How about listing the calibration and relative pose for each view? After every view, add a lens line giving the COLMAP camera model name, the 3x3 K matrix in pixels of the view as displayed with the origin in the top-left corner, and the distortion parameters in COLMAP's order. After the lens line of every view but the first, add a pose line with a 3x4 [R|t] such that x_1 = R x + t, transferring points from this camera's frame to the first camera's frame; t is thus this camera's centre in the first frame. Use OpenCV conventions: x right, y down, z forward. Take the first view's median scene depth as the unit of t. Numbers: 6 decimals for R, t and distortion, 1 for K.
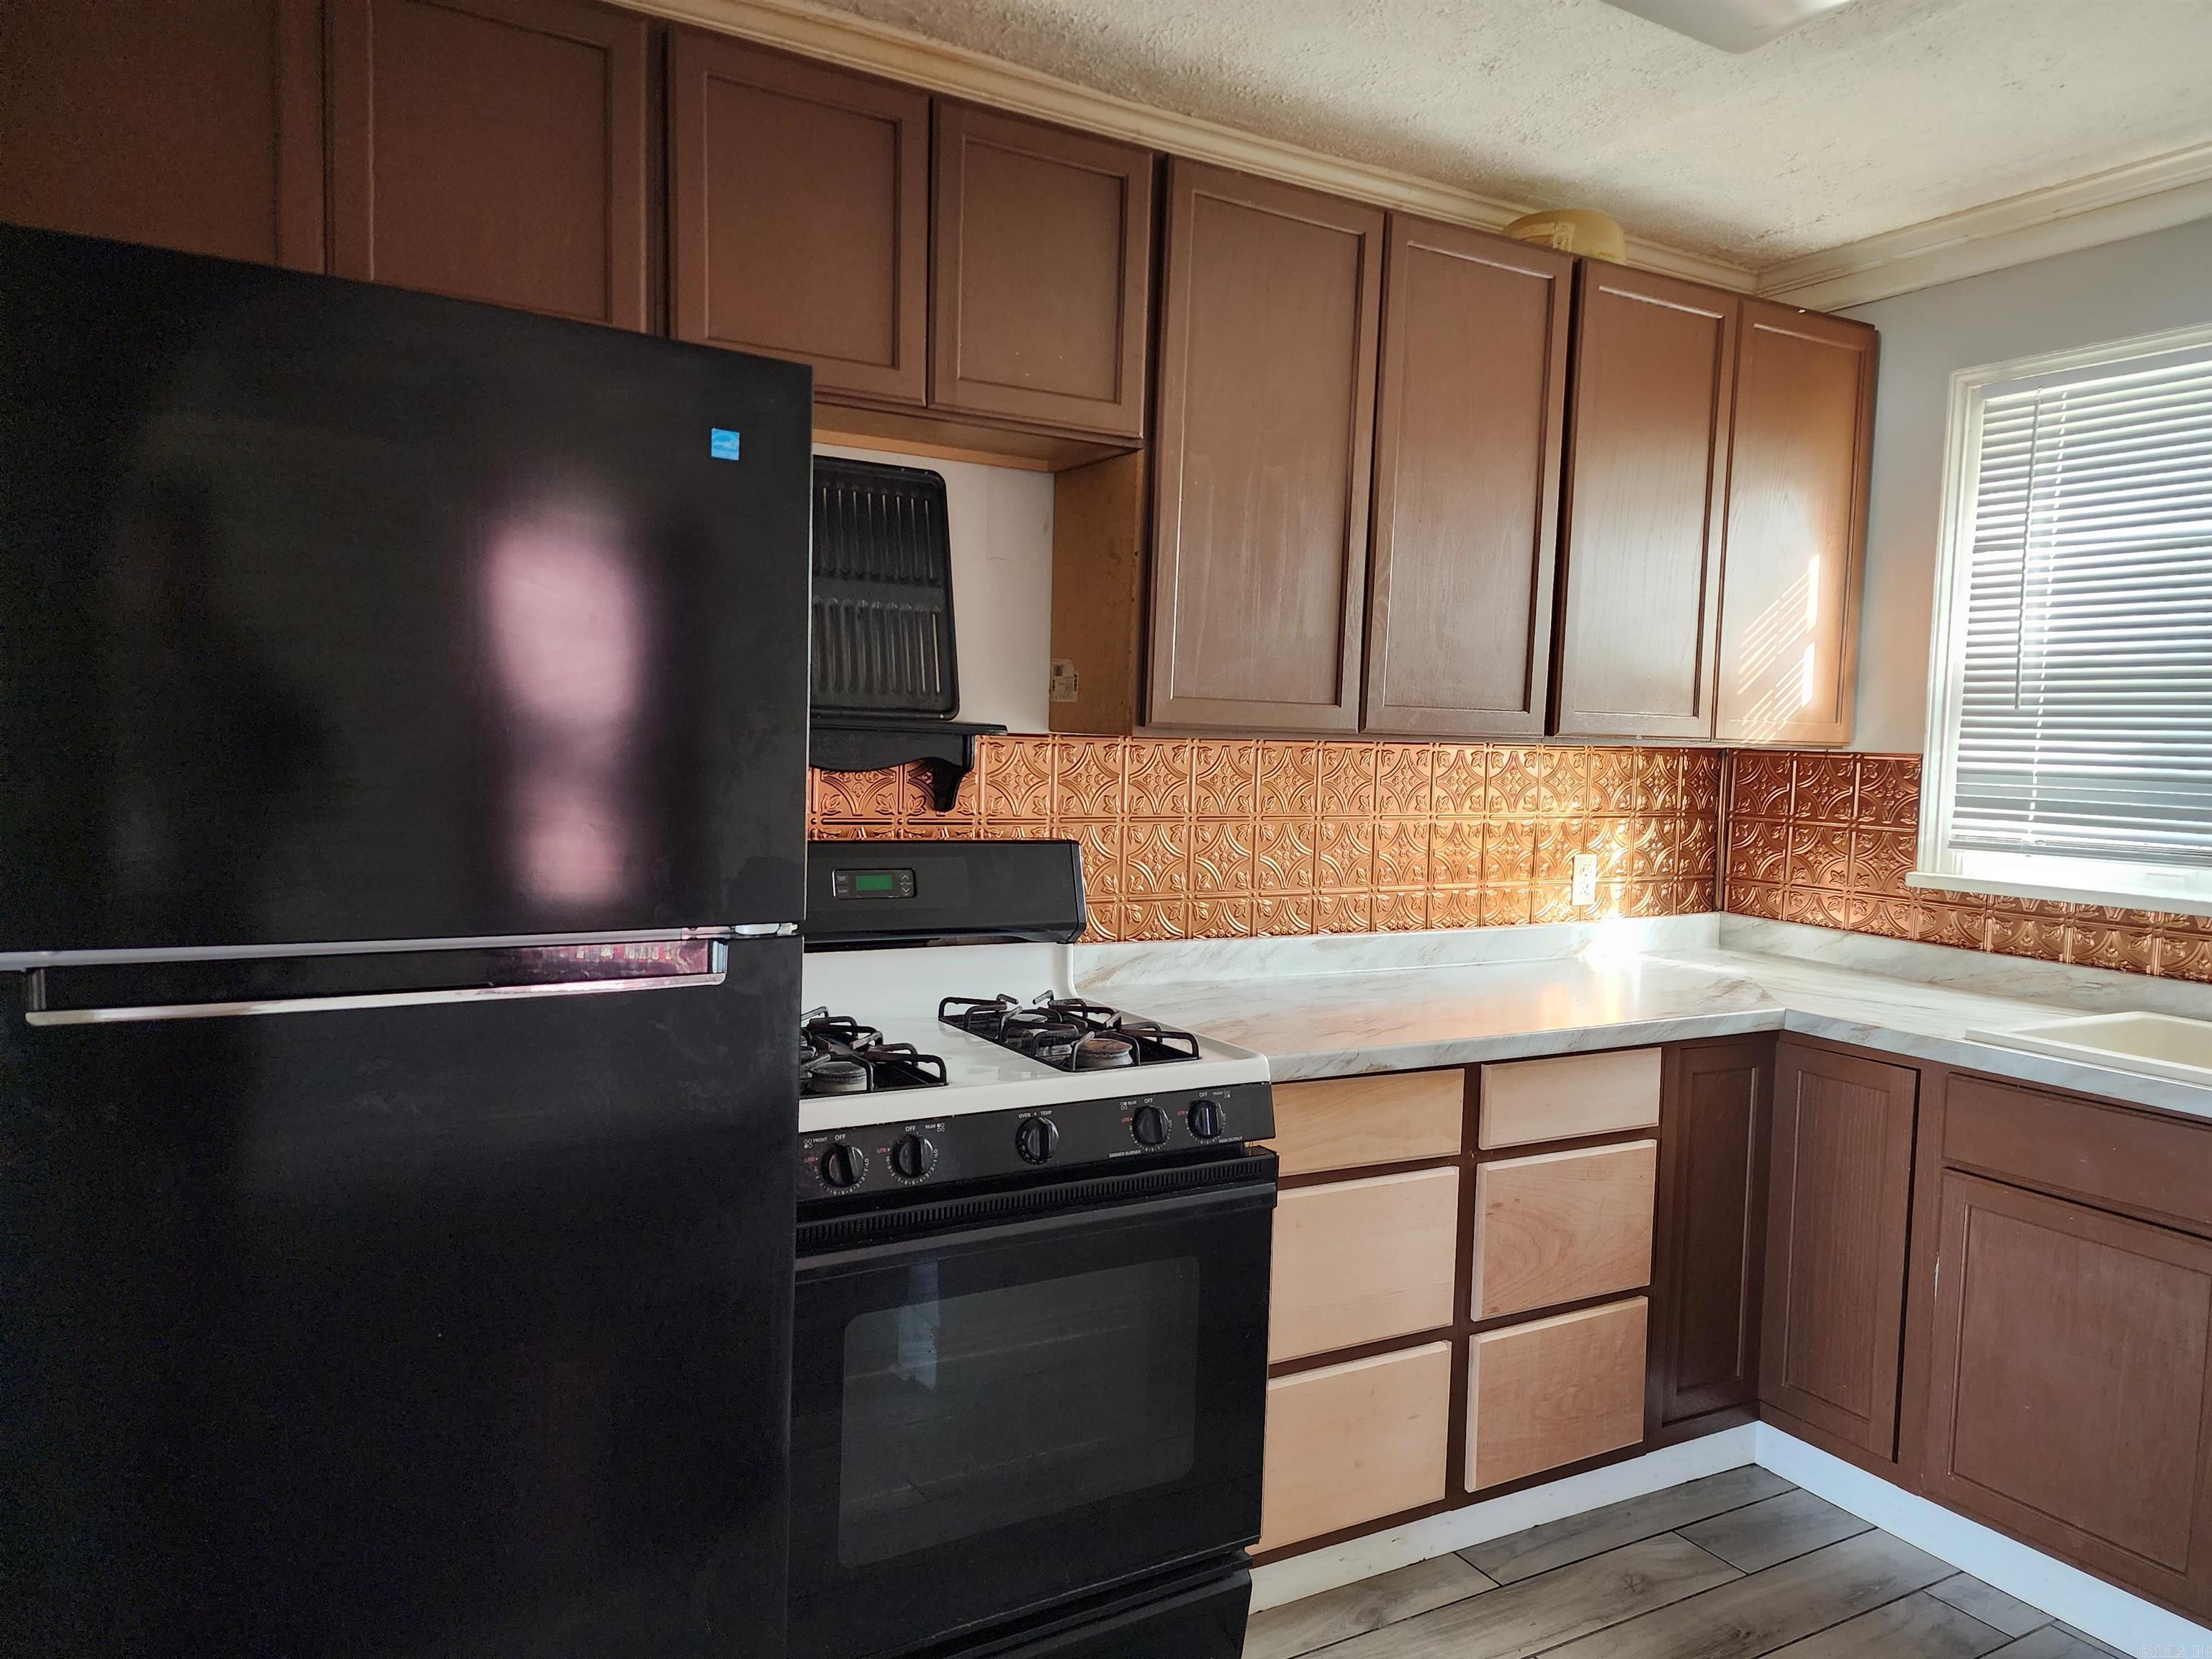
lens RADIAL K [[1504.9, 0, 1102.8], [0, 1504.9, 833.8], [0, 0, 1]] dist [0.073469, -0.063114]
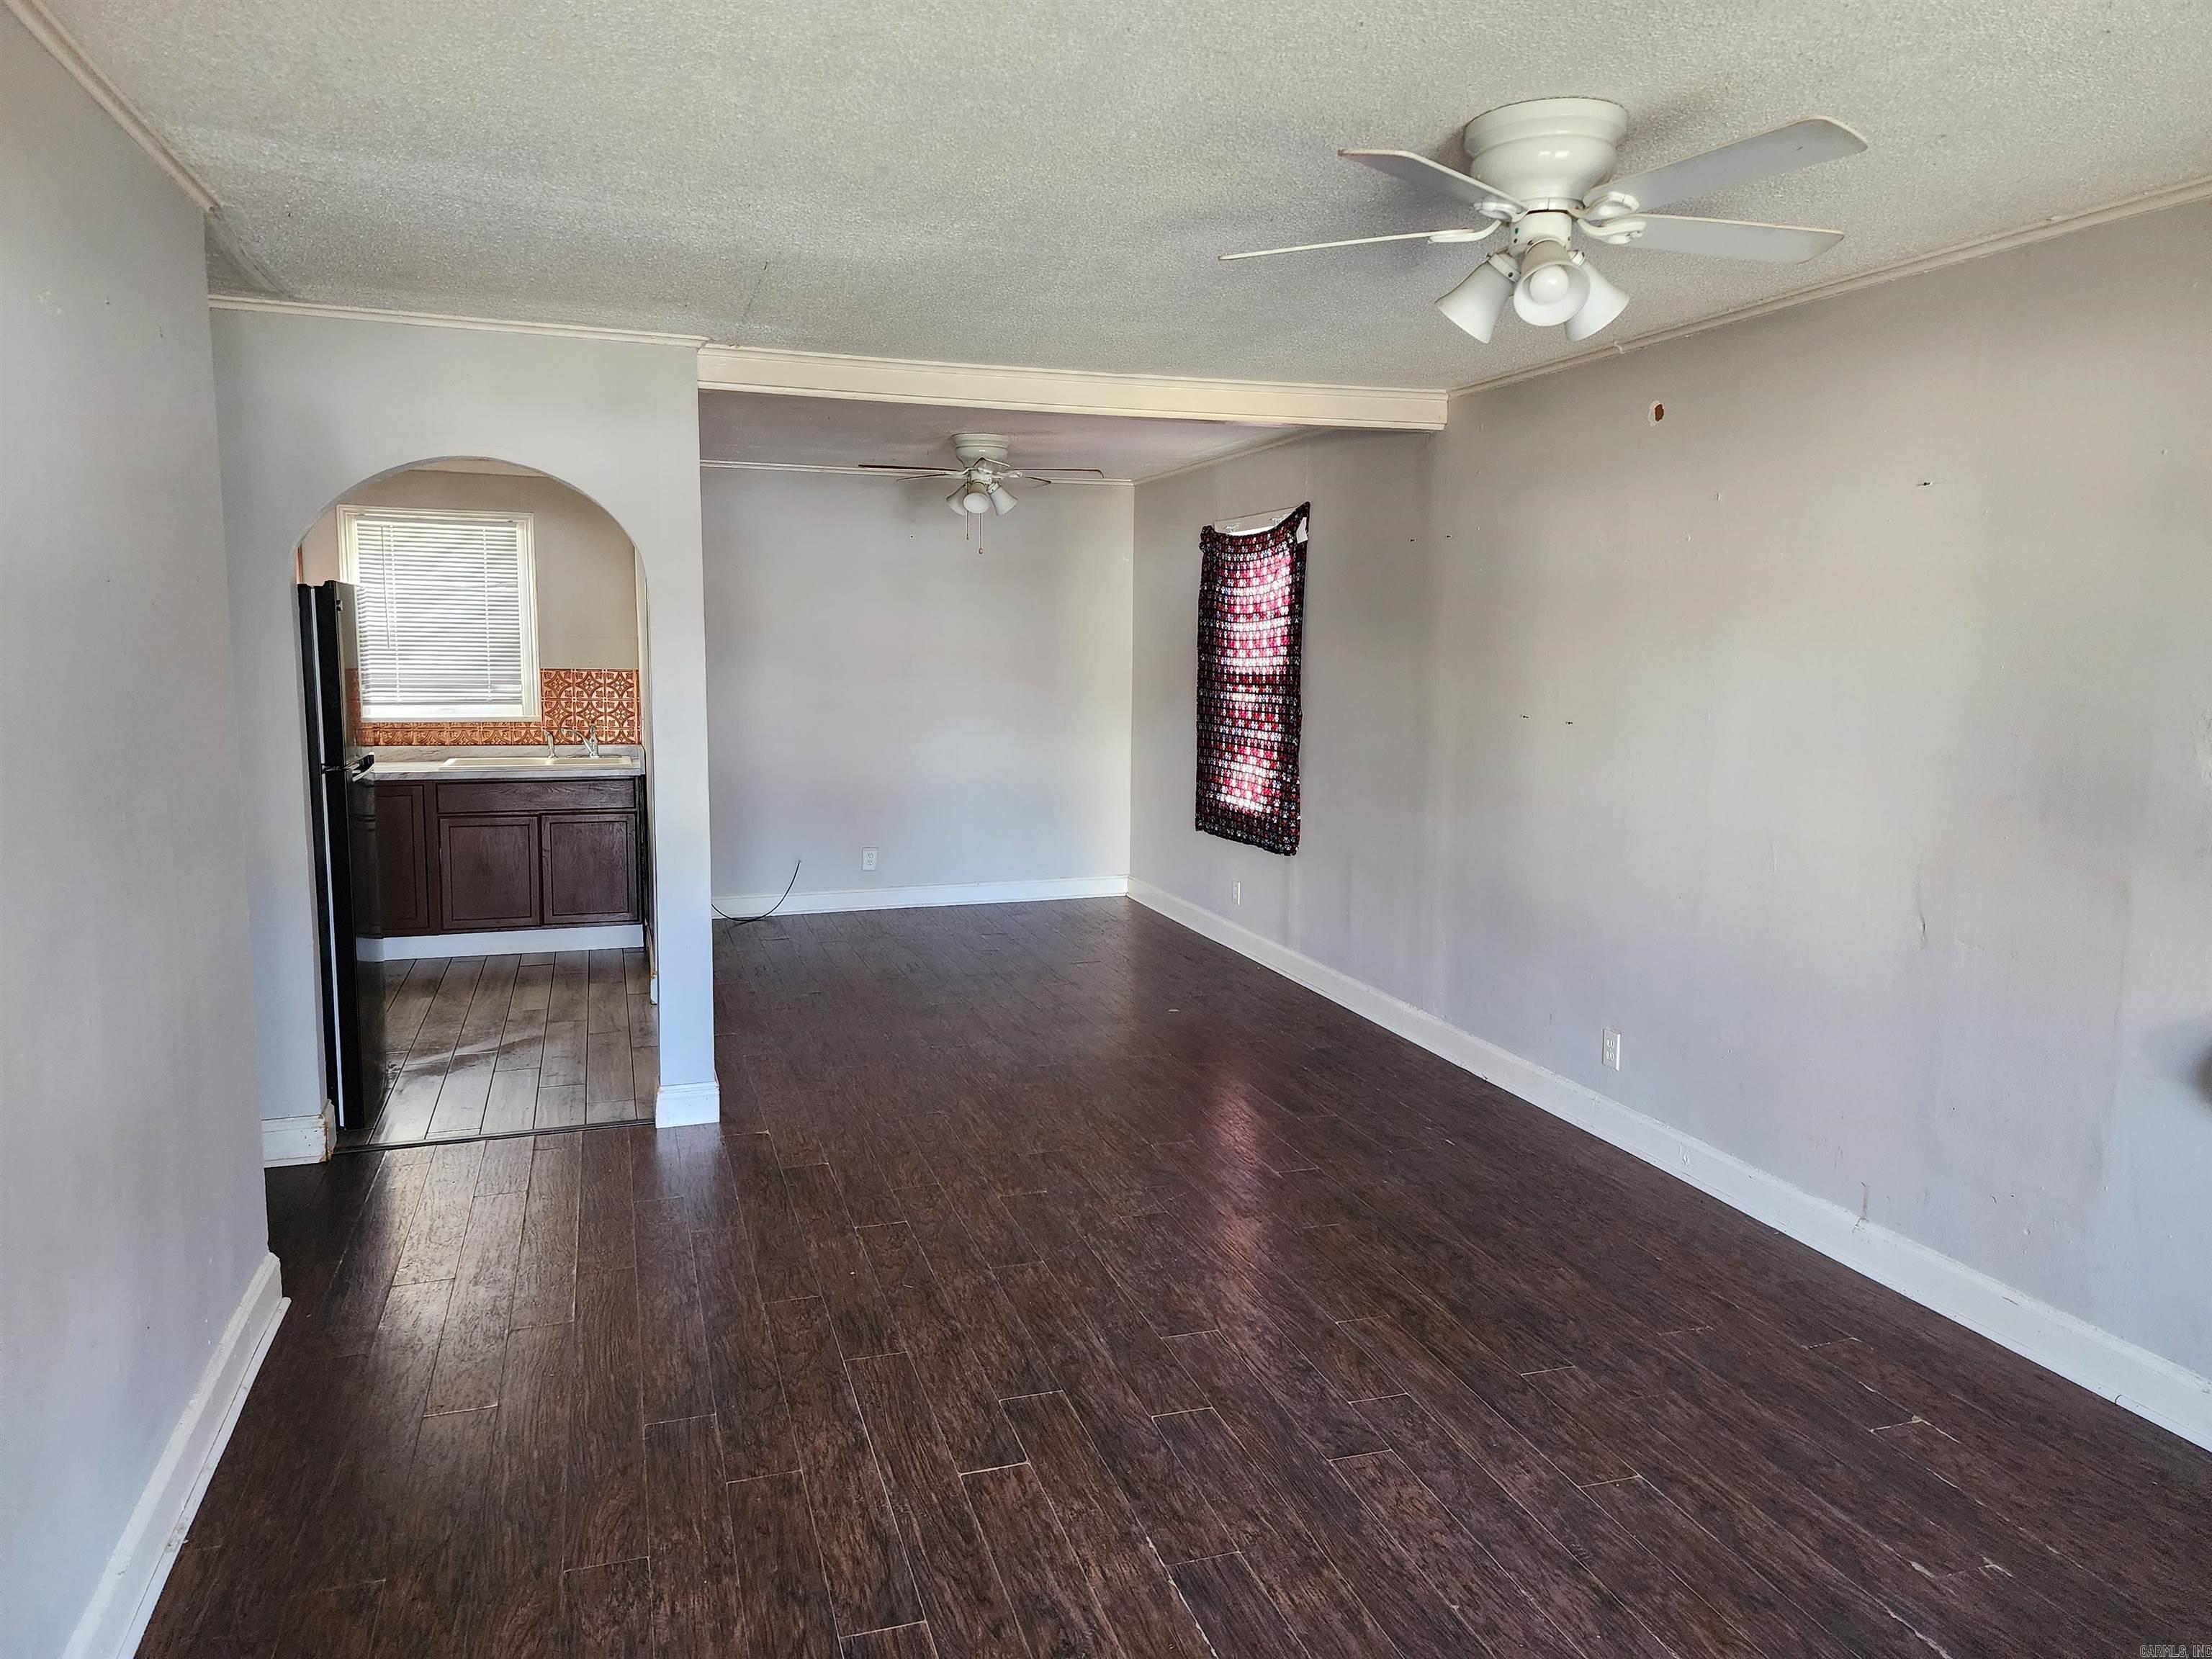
lens RADIAL K [[1504.9, 0, 1092.6], [0, 1504.9, 827.4], [0, 0, 1]] dist [0.073469, -0.063114]
pose [[0.206386, -0.155467, 0.966041, -1.623309], [0.050399, 0.987675, 0.148182, -0.101834], [-0.977172, 0.018105, 0.211678, -0.660211]]
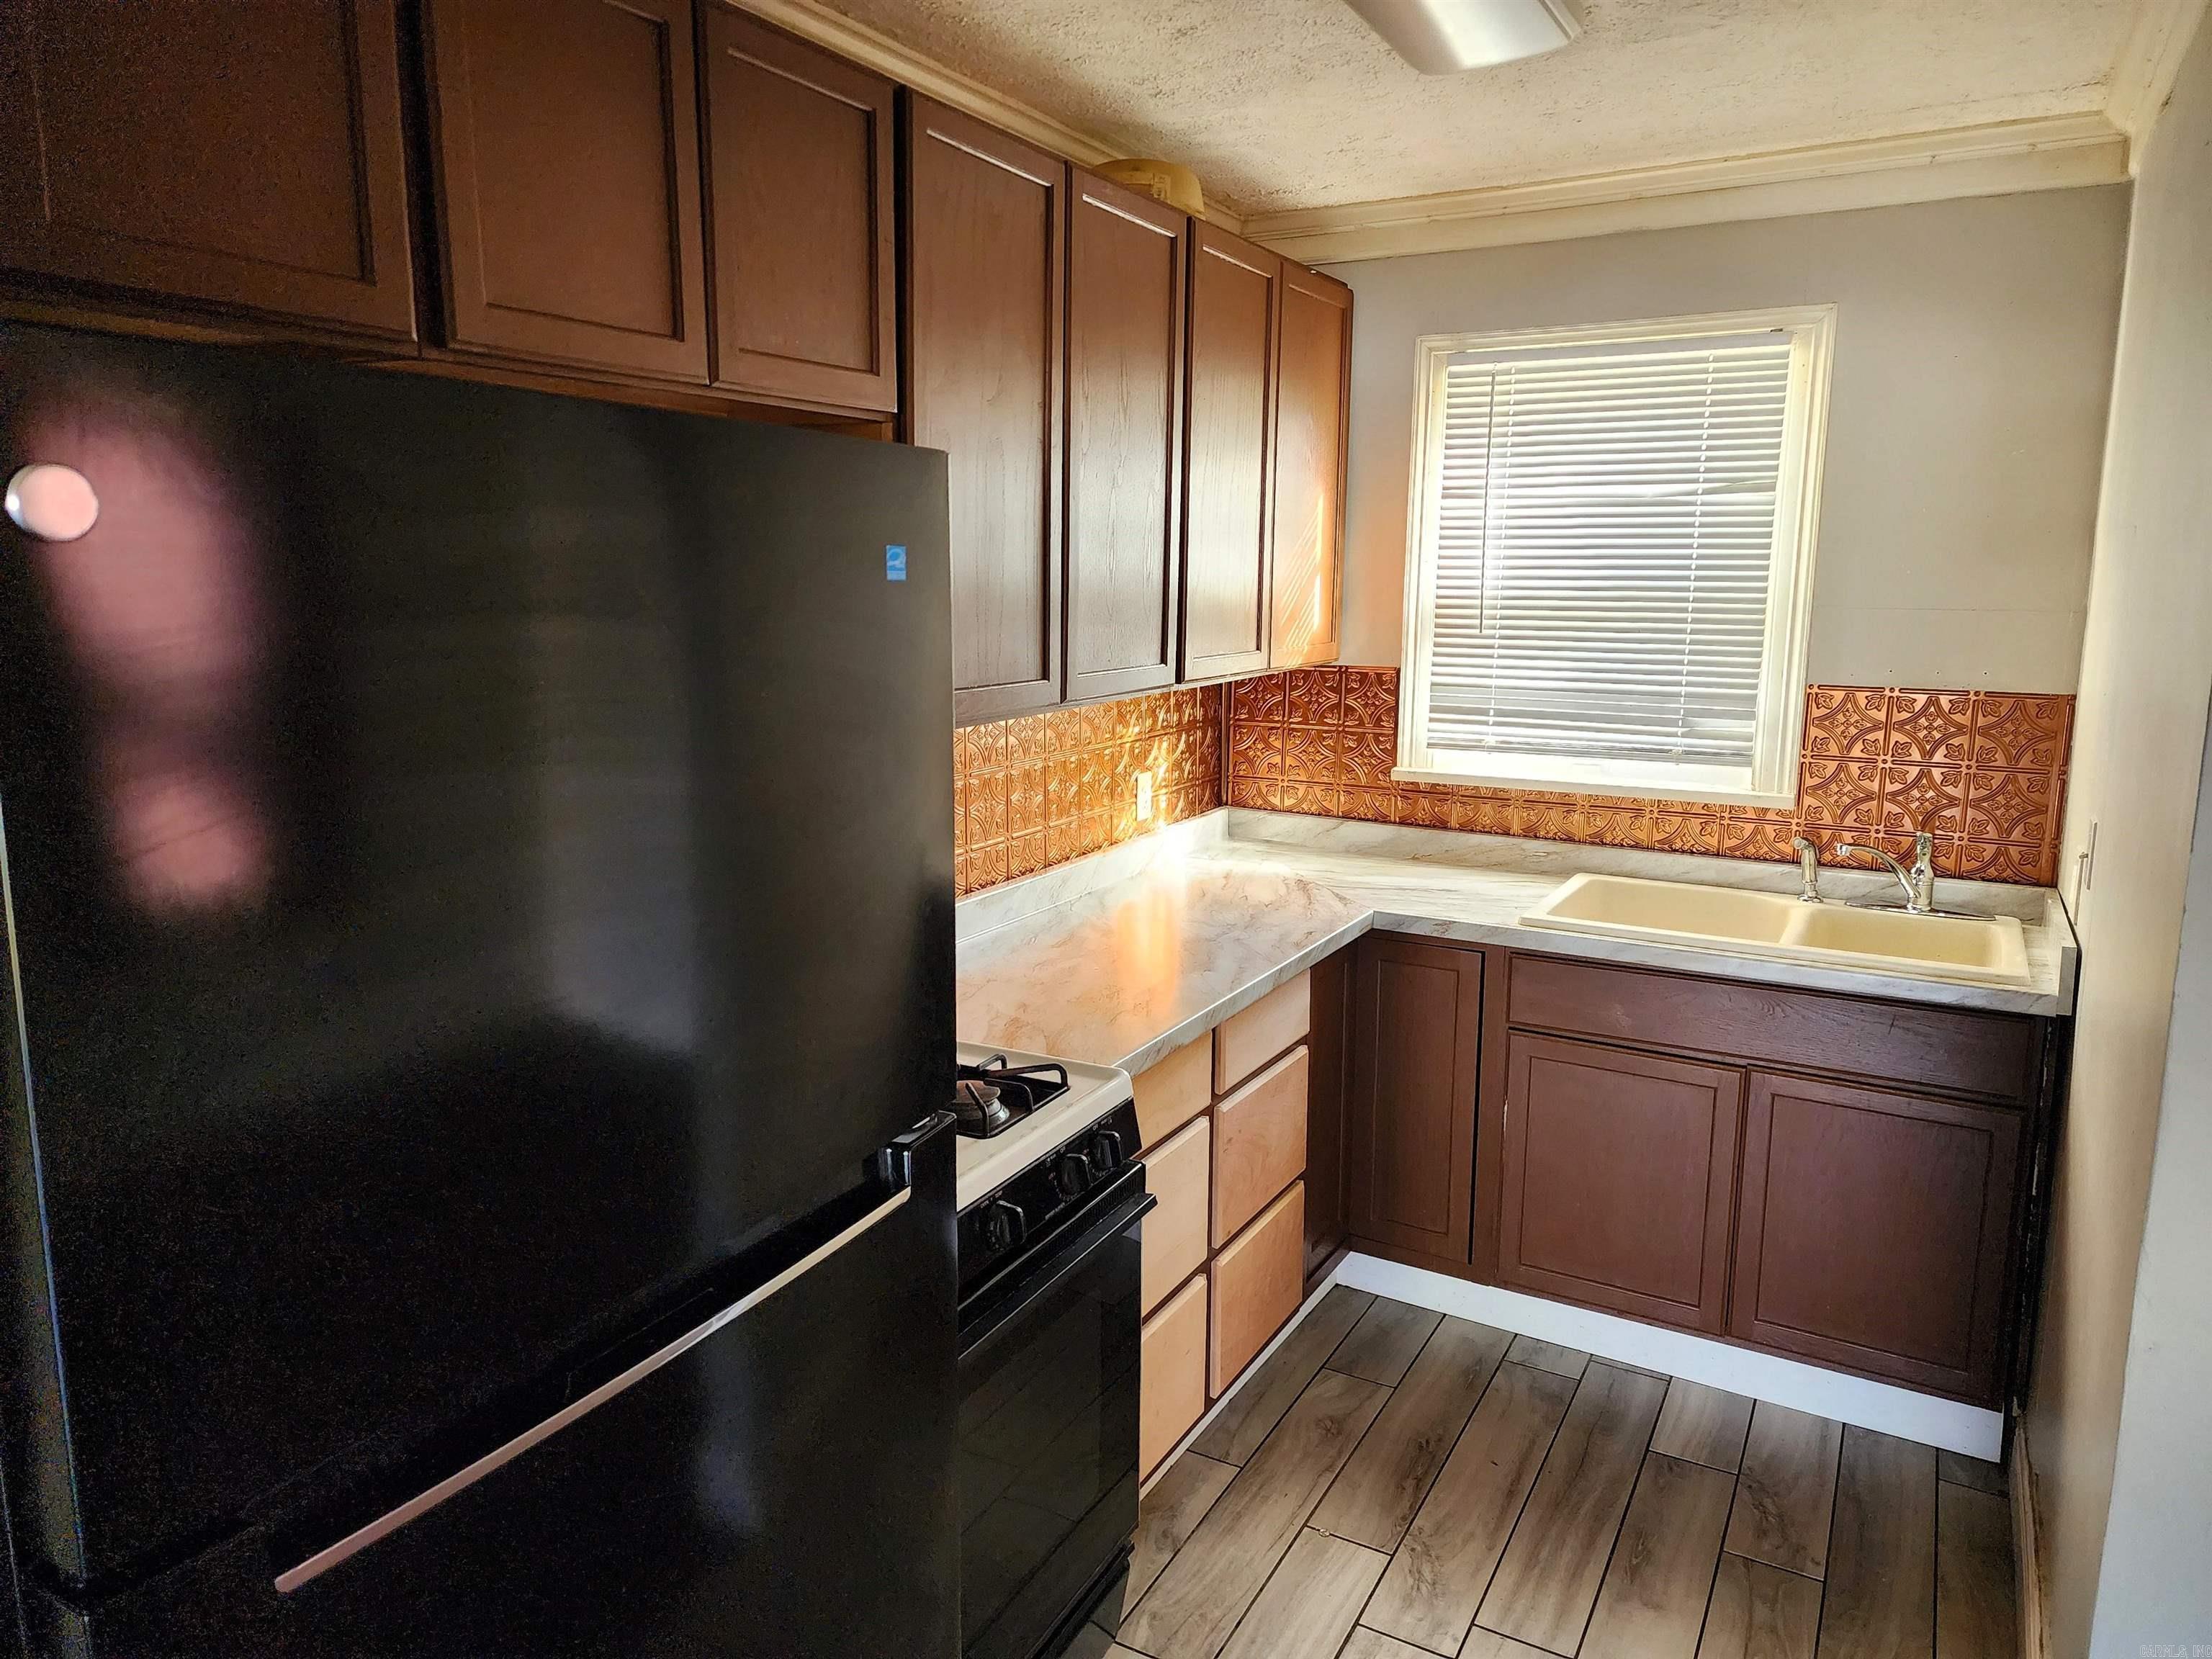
lens RADIAL K [[1504.9, 0, 1087.2], [0, 1504.9, 813.7], [0, 0, 1]] dist [0.073469, -0.063114]
pose [[0.857111, -0.110165, 0.503214, -0.284055], [0.051479, 0.990293, 0.129114, -0.108816], [-0.512553, -0.084760, 0.854462, 0.121502]]
